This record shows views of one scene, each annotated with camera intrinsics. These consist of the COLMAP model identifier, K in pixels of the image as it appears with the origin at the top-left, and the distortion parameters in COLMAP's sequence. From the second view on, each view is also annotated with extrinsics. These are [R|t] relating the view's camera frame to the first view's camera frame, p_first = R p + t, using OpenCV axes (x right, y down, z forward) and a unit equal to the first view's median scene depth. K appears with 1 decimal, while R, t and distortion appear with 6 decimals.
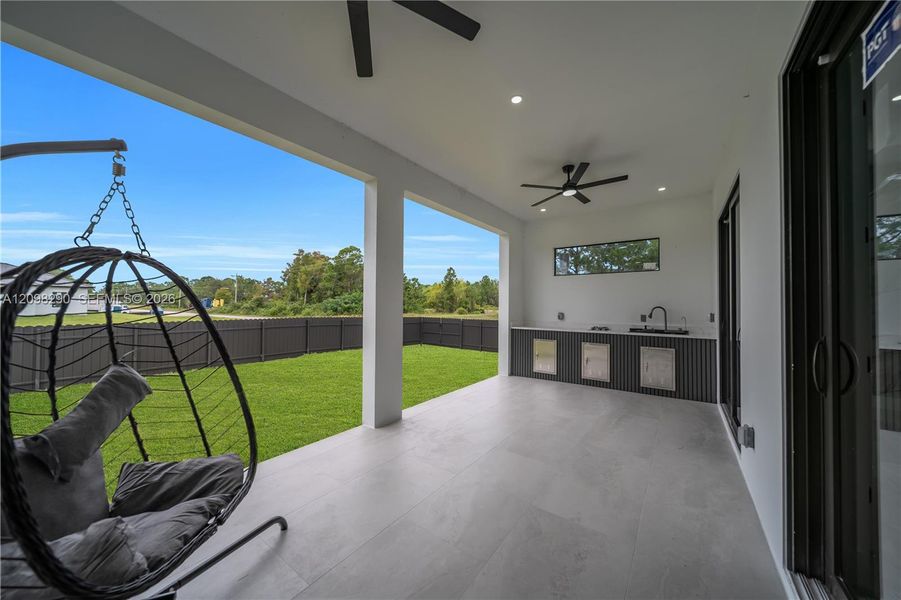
lens RADIAL K [[310.2, 0, 451.8], [0, 310.2, 298.9], [0, 0, 1]] dist [-0.000765, 0.000041]
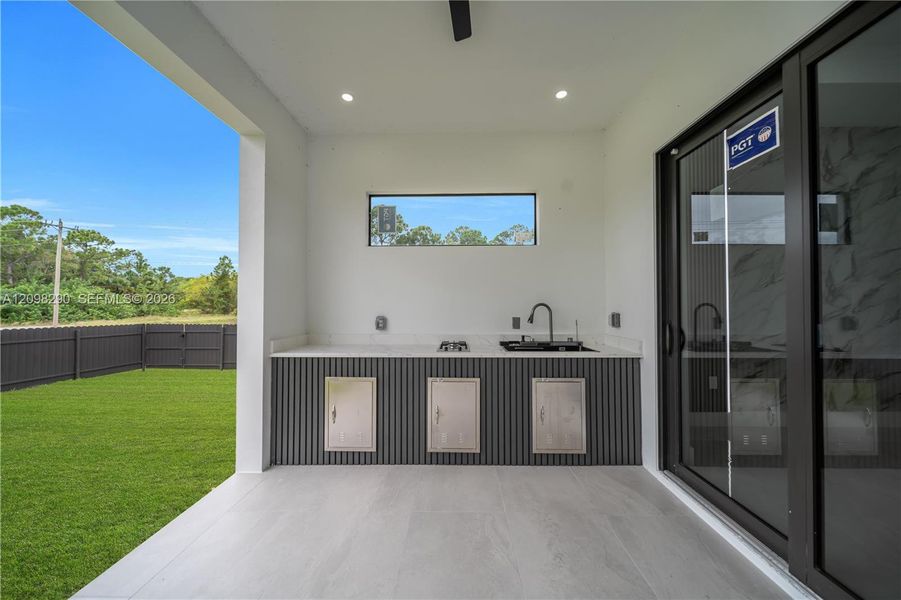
lens RADIAL K [[310.2, 0, 451.8], [0, 310.2, 298.9], [0, 0, 1]] dist [-0.000765, 0.000041]
pose [[0.815190, -0.000083, 0.579194, 0.147414], [-0.003490, 0.999981, 0.005056, 0.011453], [-0.579183, -0.006143, 0.815174, 0.509218]]
